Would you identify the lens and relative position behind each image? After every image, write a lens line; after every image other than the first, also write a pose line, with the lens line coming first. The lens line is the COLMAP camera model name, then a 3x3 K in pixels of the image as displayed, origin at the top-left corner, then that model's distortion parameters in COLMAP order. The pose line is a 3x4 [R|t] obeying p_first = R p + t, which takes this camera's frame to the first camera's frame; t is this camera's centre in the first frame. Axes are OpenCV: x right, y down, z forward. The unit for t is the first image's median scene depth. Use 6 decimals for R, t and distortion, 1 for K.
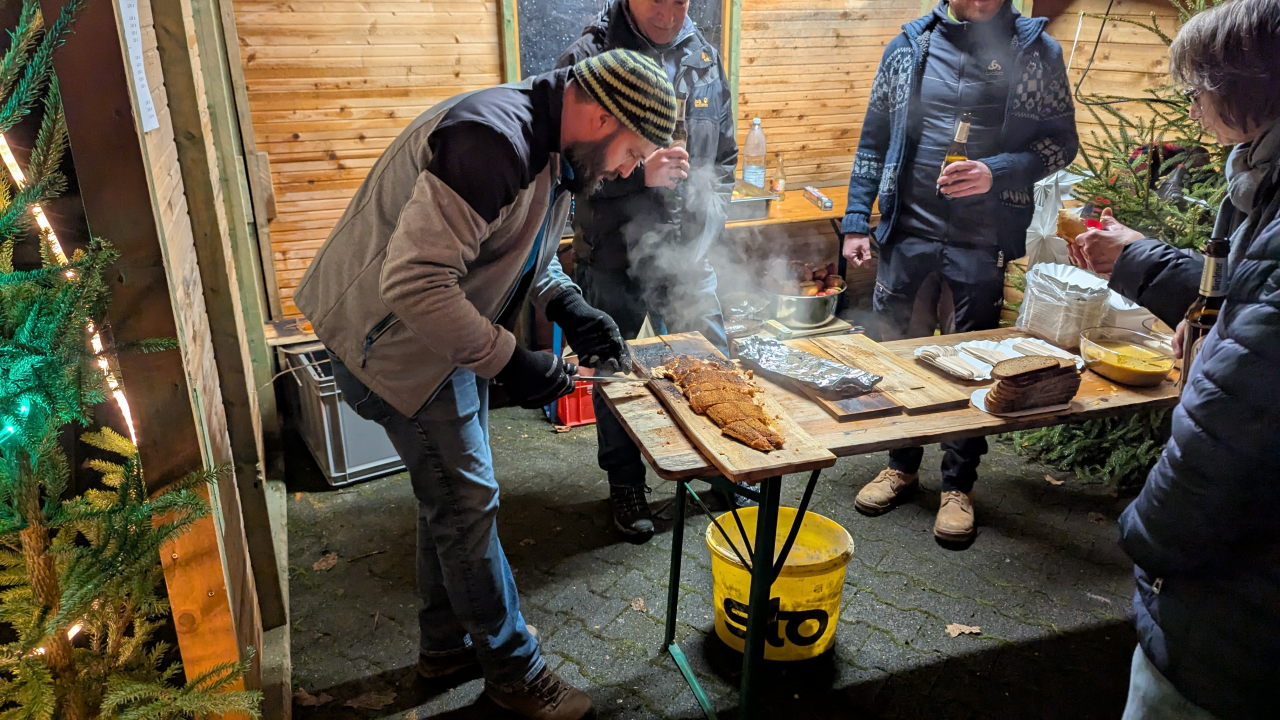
lens RADIAL K [[912.3, 0, 638.0], [0, 912.3, 353.0], [0, 0, 1]] dist [0.048336, -0.000170]
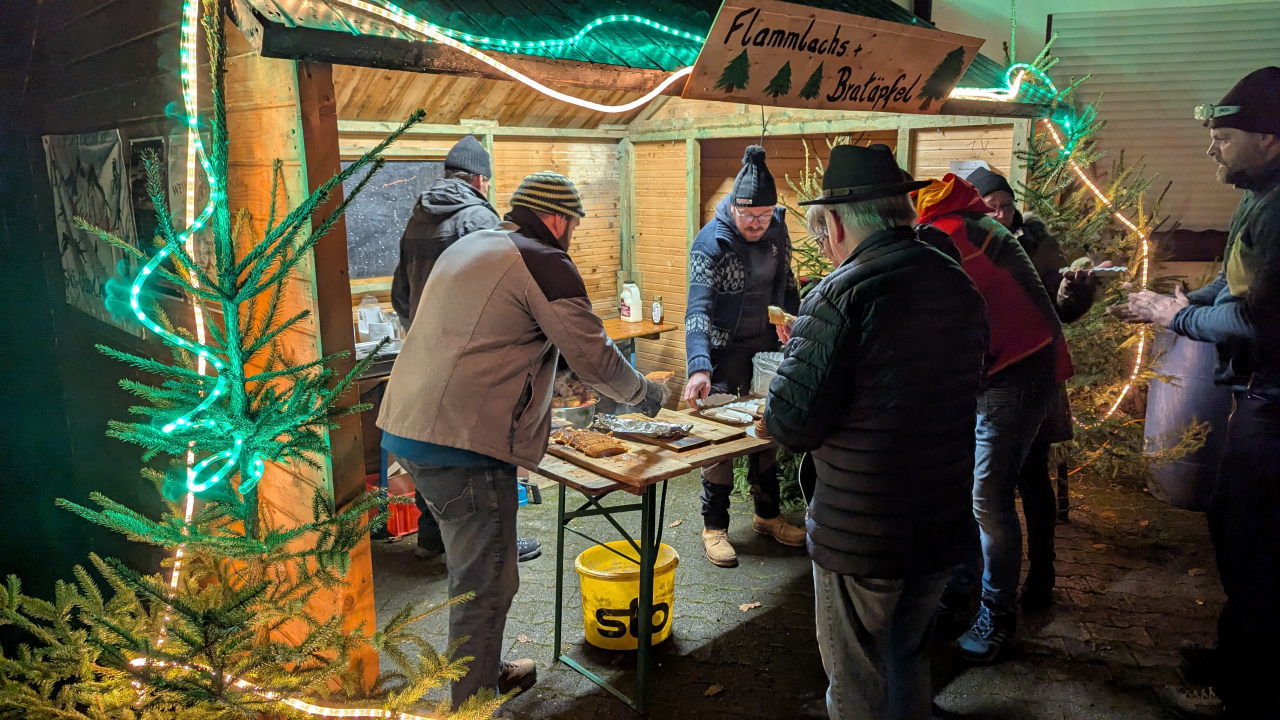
lens RADIAL K [[900.7, 0, 640.3], [0, 900.7, 365.8], [0, 0, 1]] dist [0.080712, -0.078820]
pose [[0.927468, -0.086350, 0.363796, -0.310667], [0.141854, 0.981488, -0.128680, 0.095438], [-0.345949, 0.170953, 0.922548, -0.336814]]
